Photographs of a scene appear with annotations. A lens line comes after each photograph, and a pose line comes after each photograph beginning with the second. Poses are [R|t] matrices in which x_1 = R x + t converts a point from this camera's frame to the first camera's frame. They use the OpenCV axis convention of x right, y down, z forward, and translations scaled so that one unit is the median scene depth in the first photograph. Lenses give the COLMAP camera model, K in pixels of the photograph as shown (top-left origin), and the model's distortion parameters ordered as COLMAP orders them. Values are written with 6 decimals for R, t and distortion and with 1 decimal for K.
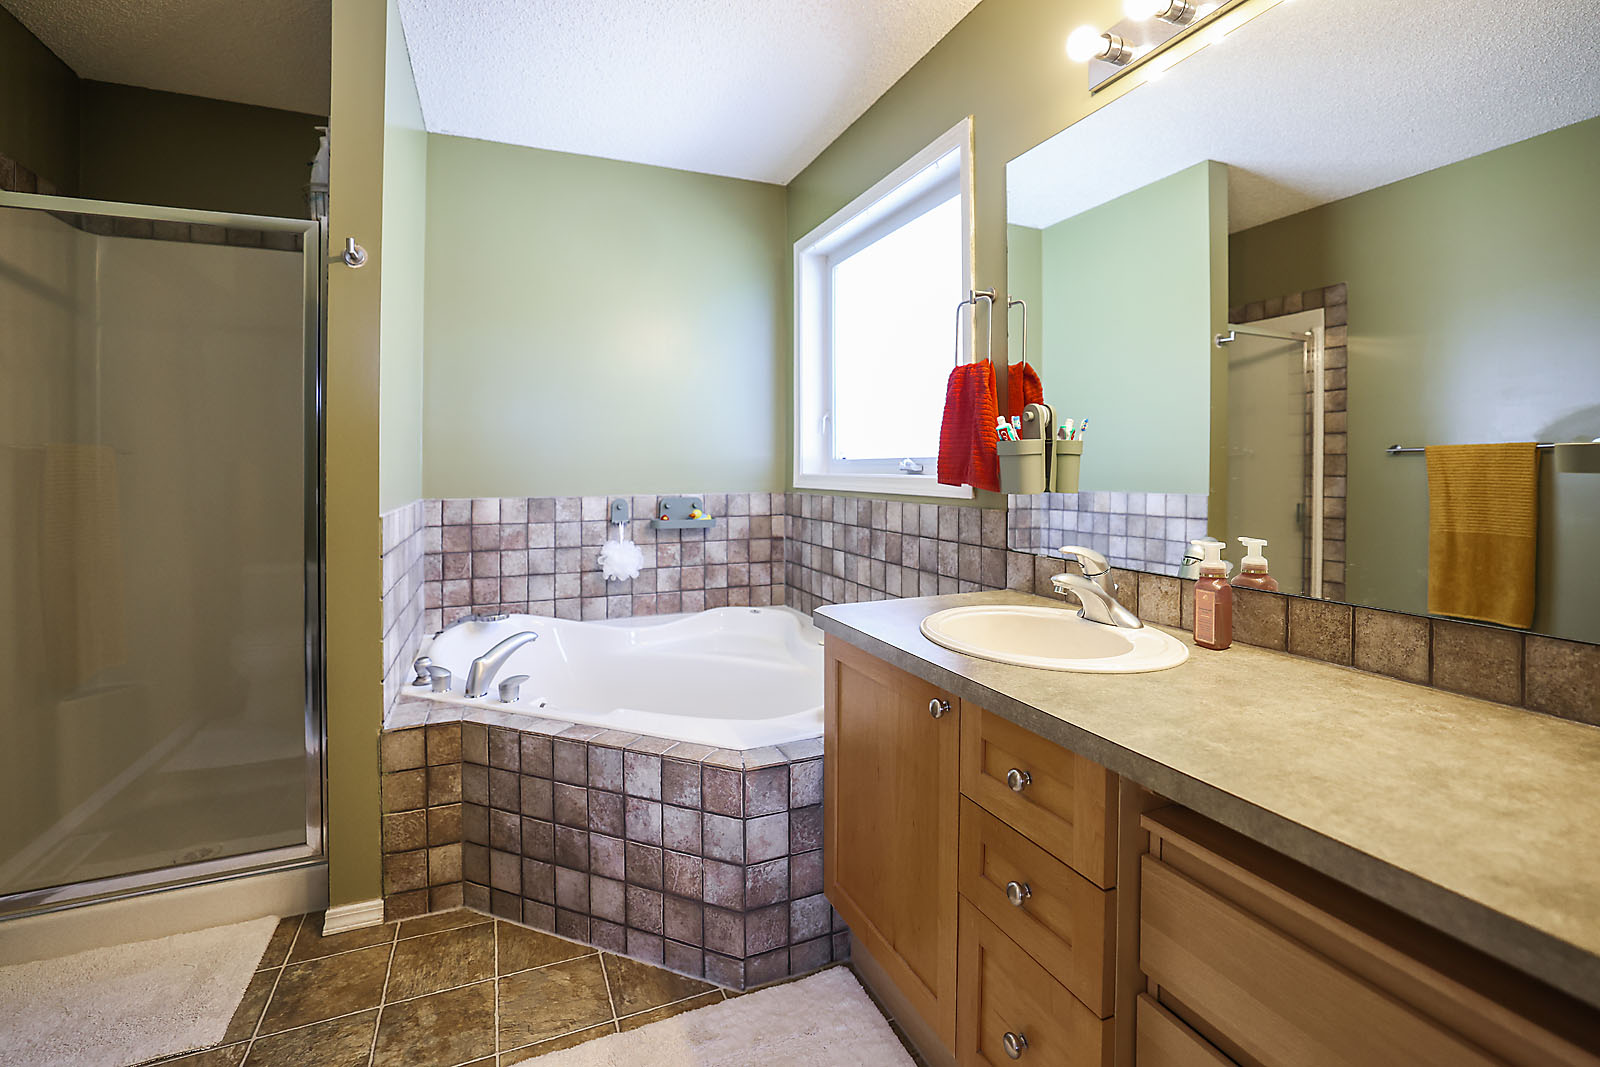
lens RADIAL K [[702.8, 0, 798.8], [0, 702.8, 489.8], [0, 0, 1]] dist [-0.042886, 0.018620]
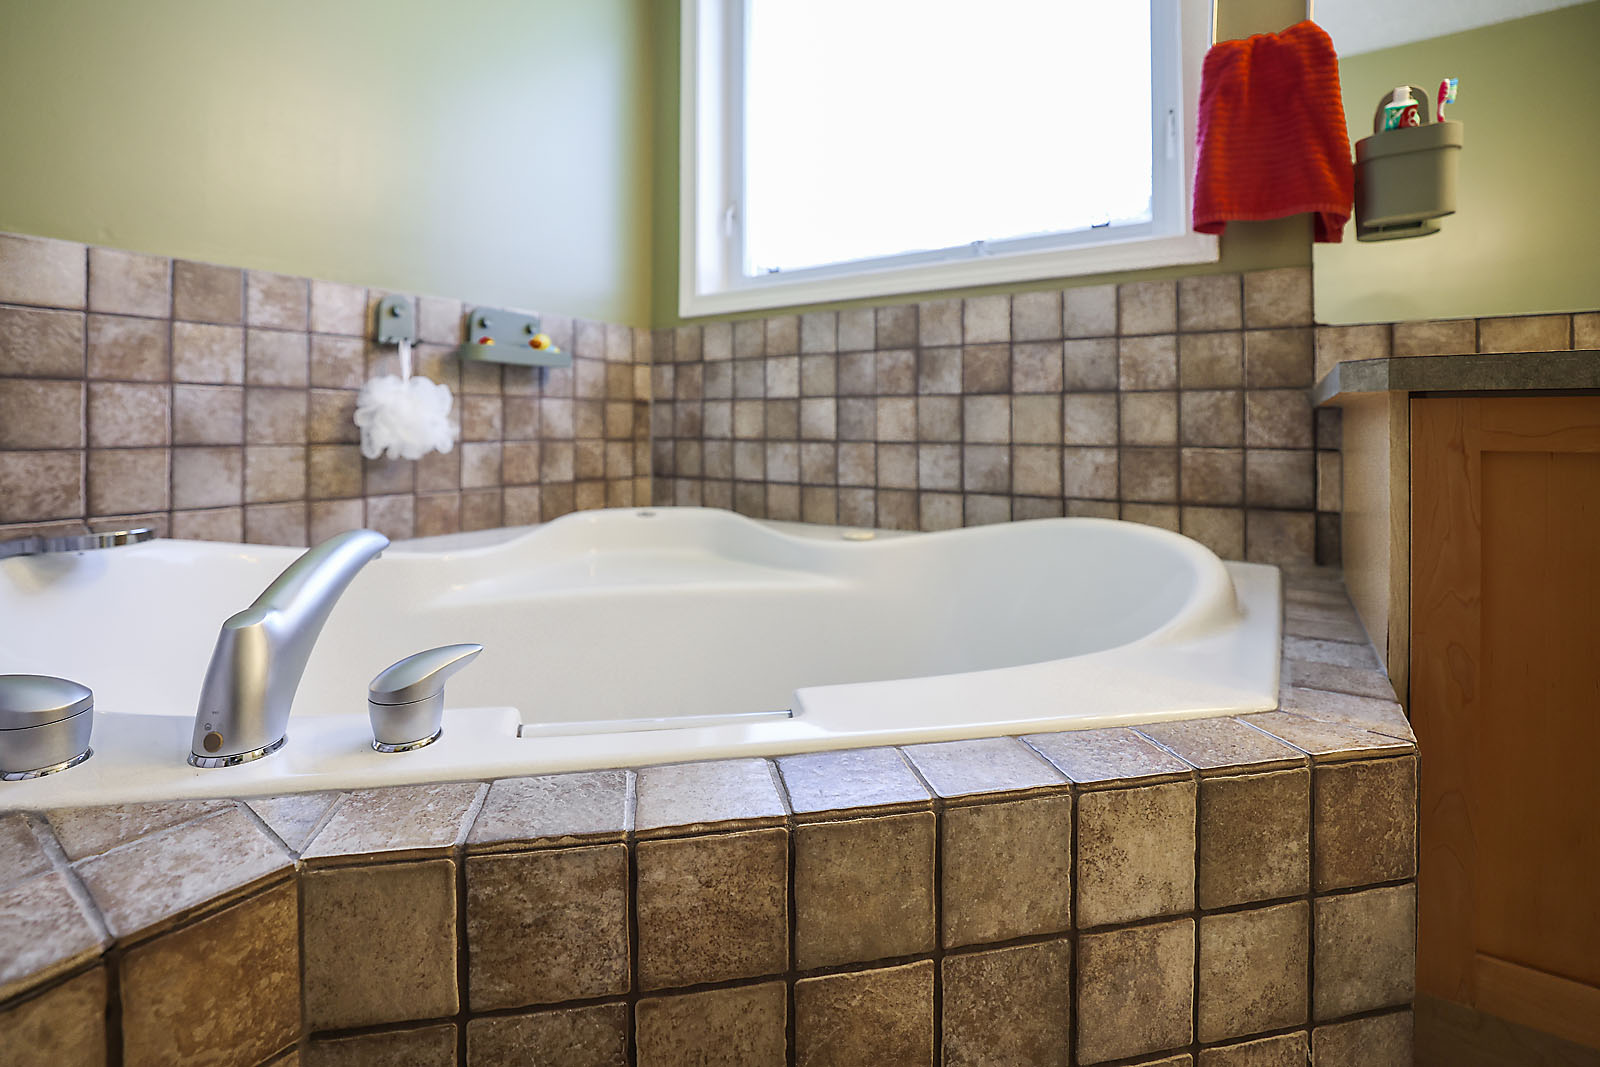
lens RADIAL K [[727.2, 0, 798.3], [0, 727.2, 423.3], [0, 0, 1]] dist [-0.021545, 0.000497]
pose [[0.841941, 0.005024, 0.539546, -0.304433], [0.009412, 0.999668, -0.023995, 0.122060], [-0.539487, 0.025281, 0.841614, 0.450204]]
